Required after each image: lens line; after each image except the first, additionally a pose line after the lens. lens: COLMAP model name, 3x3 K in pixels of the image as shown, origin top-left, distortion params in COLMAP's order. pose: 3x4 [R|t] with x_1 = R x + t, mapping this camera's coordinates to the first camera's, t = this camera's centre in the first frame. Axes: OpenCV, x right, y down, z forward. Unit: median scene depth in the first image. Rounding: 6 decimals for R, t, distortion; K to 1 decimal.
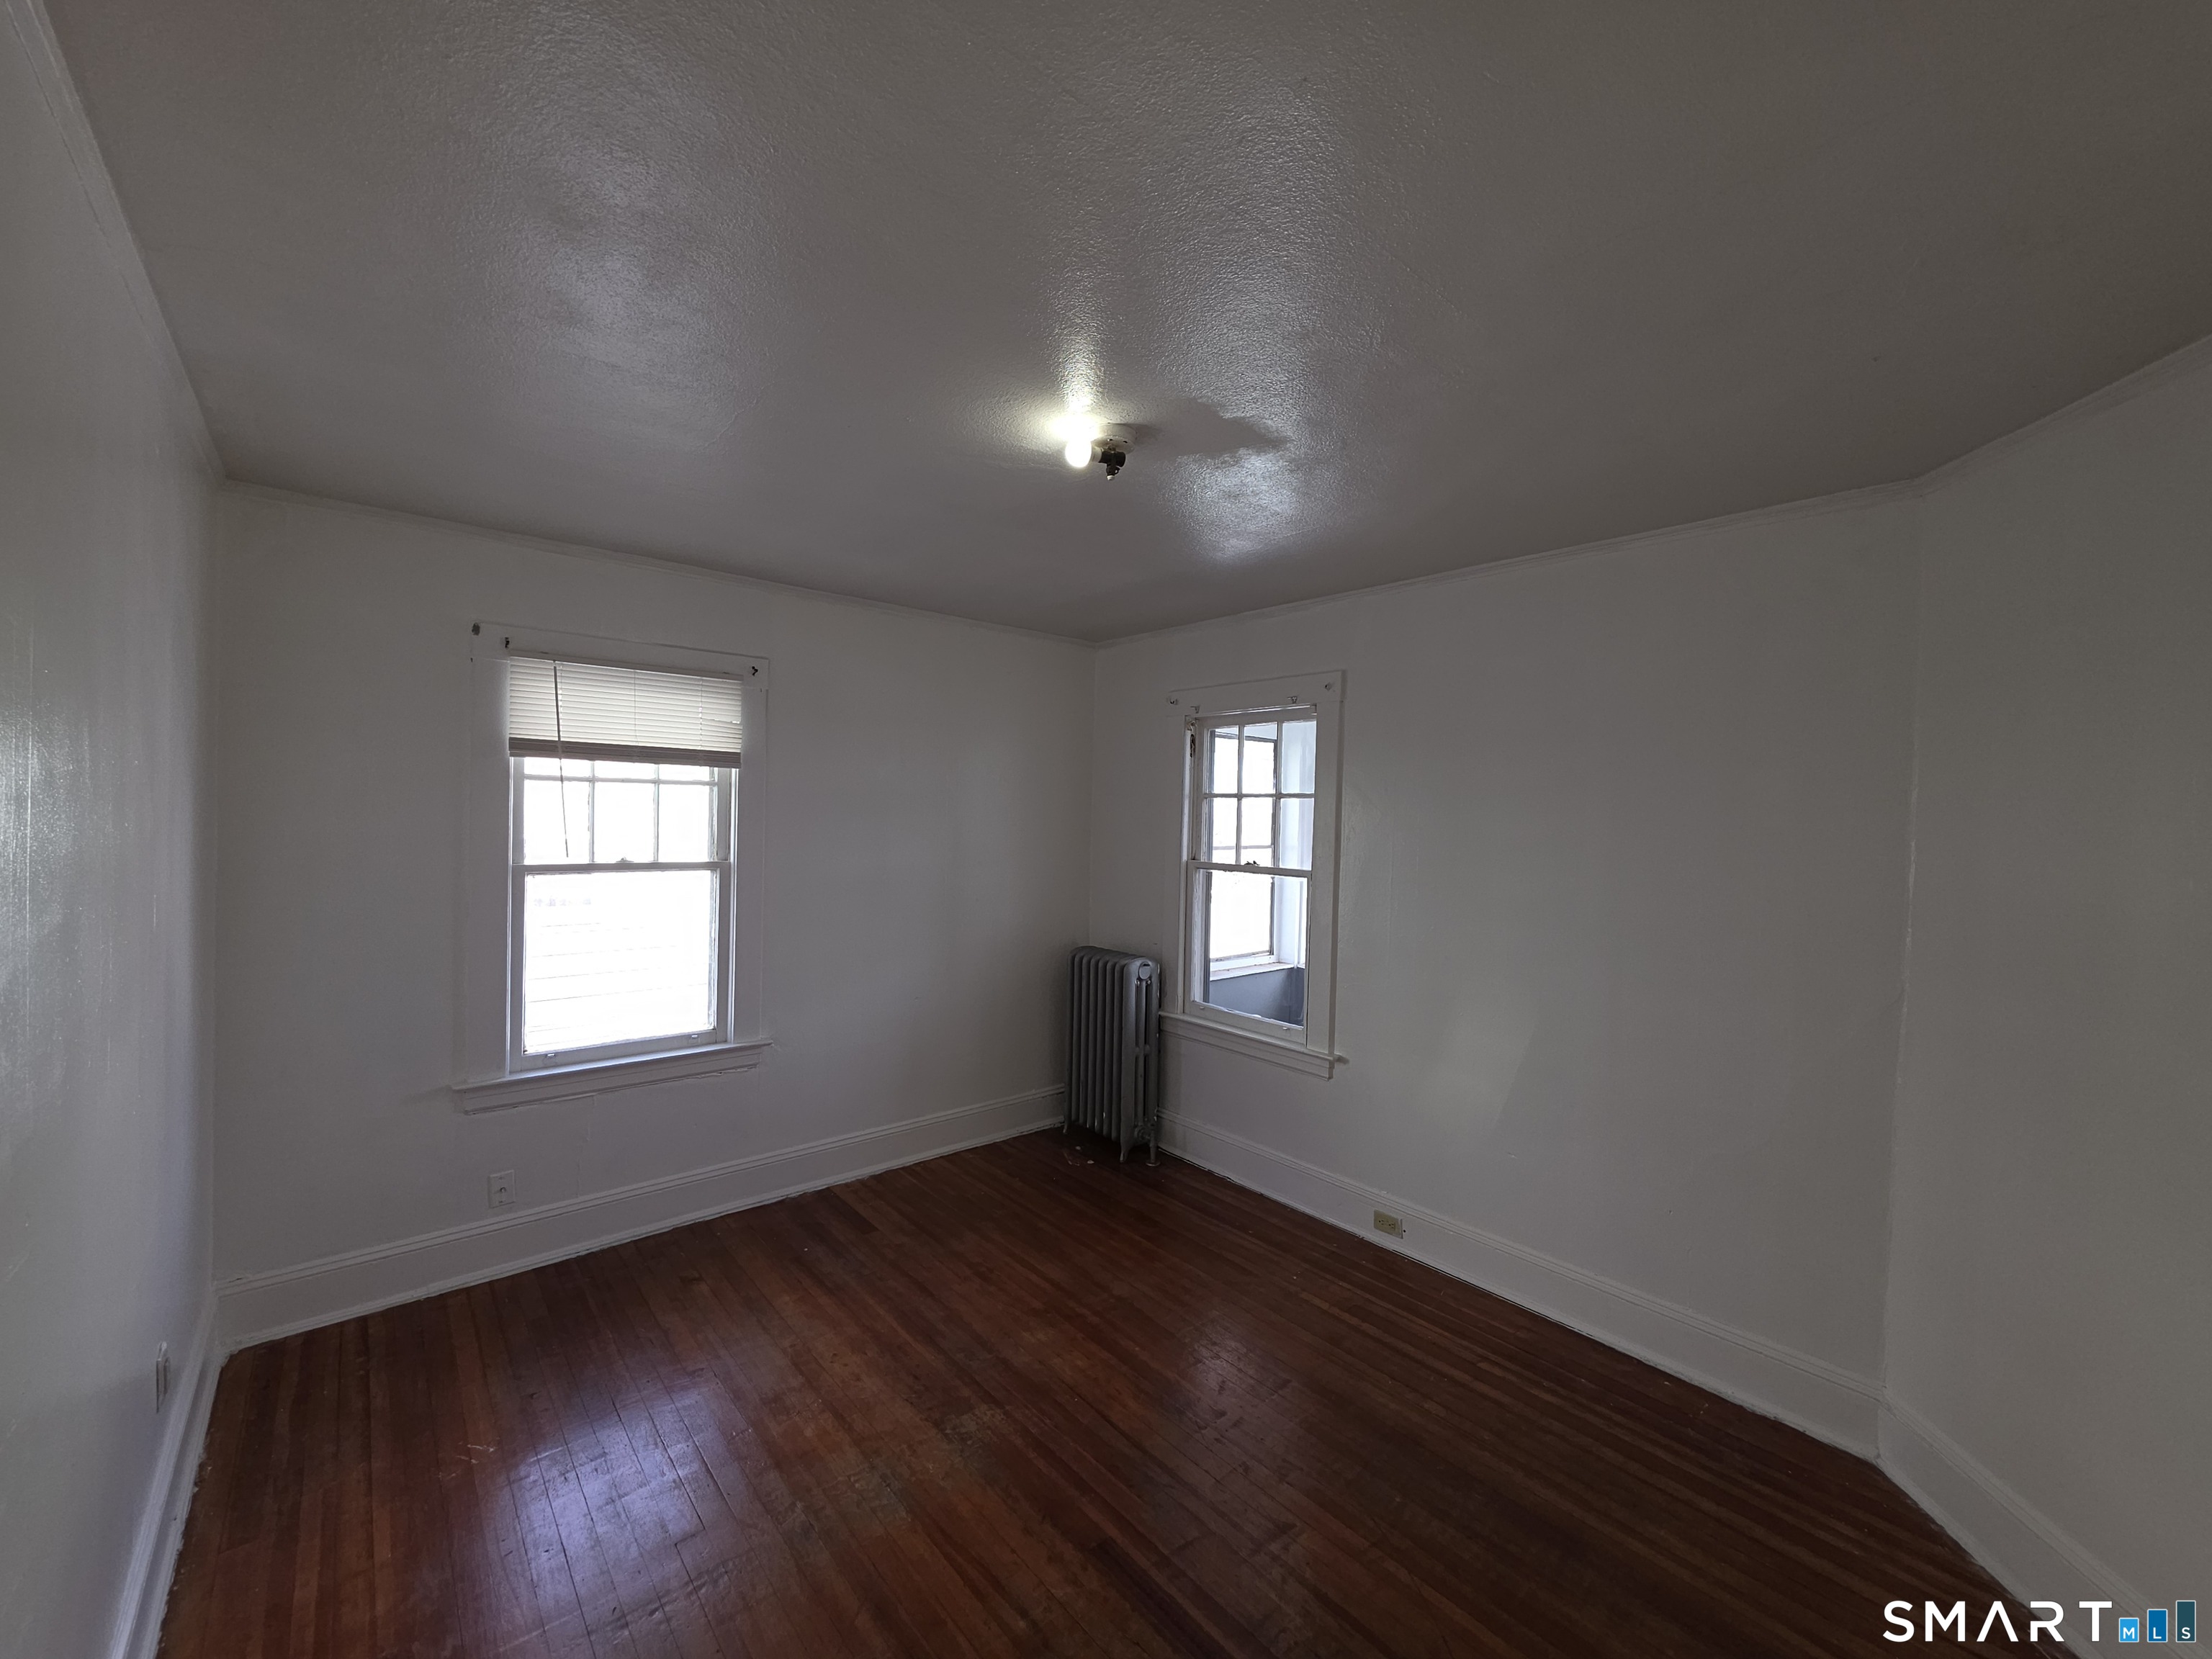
lens RADIAL K [[877.7, 0, 1115.9], [0, 877.7, 826.8], [0, 0, 1]] dist [0.003288, -0.000645]
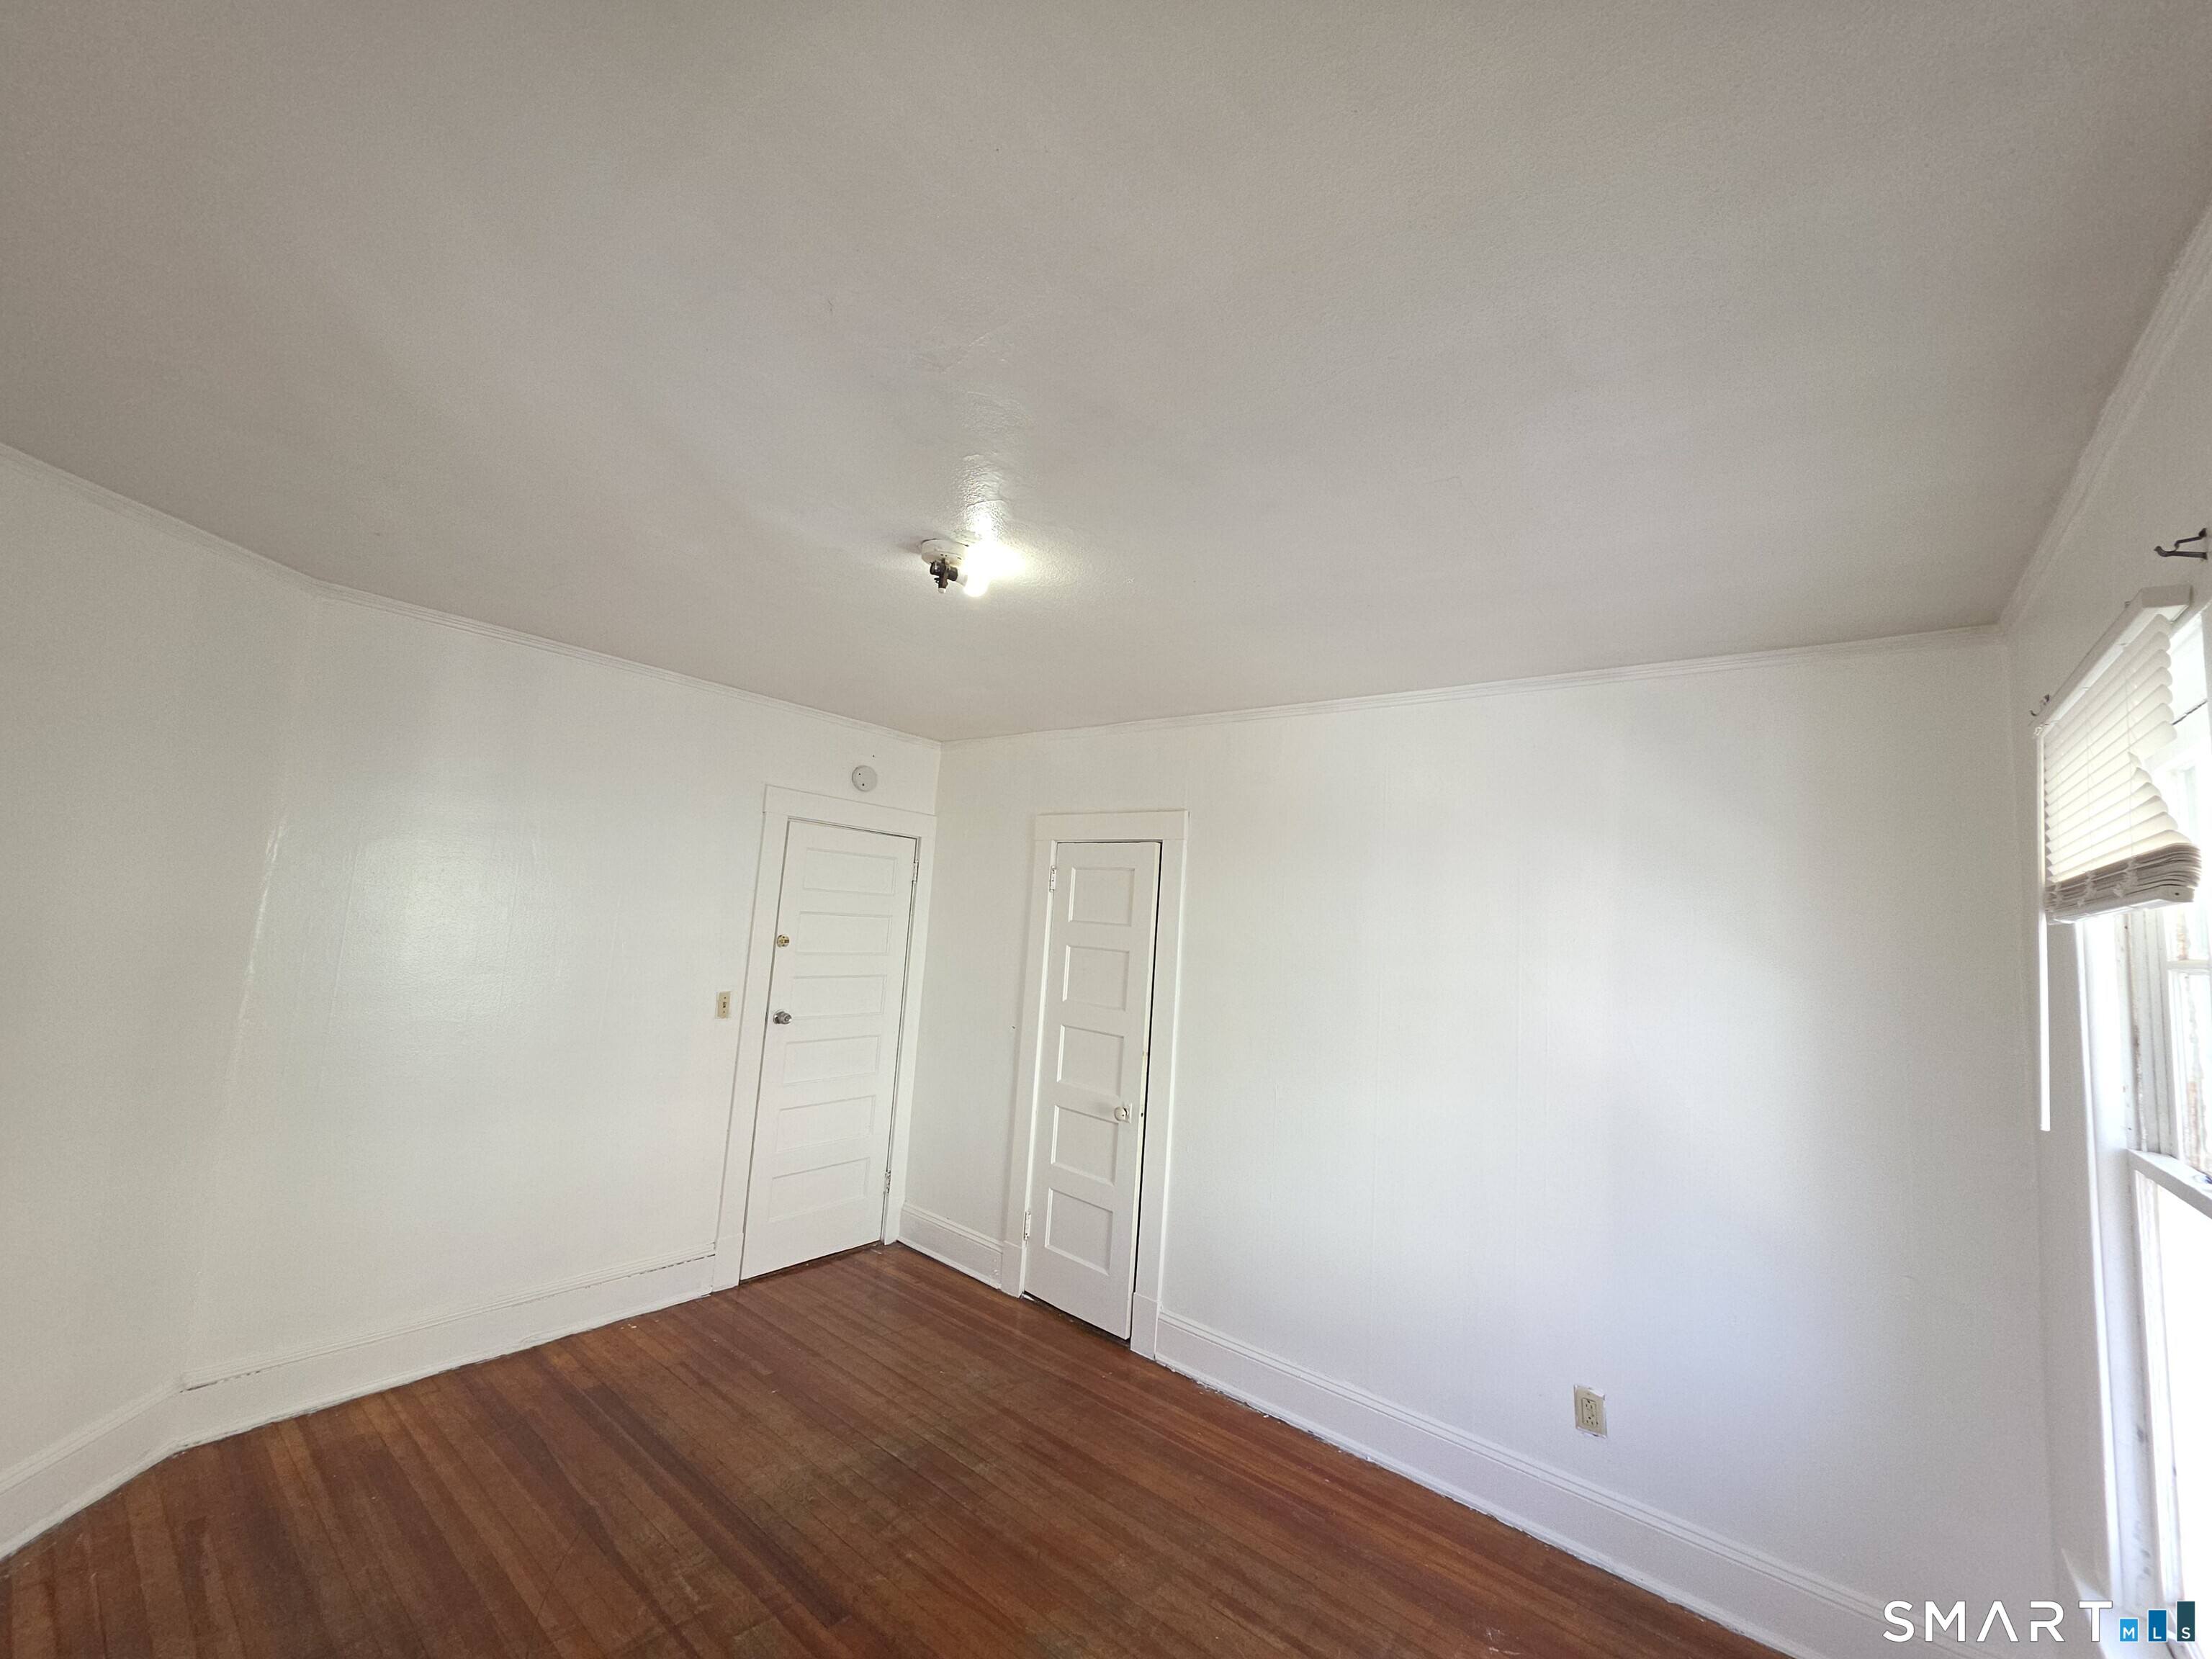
lens RADIAL K [[877.7, 0, 1102.1], [0, 877.7, 831.9], [0, 0, 1]] dist [0.003288, -0.000645]
pose [[-0.982577, -0.106260, -0.152482, -0.071713], [-0.092263, 0.991084, -0.096123, -0.043882], [0.161336, -0.080380, -0.983621, 2.280992]]
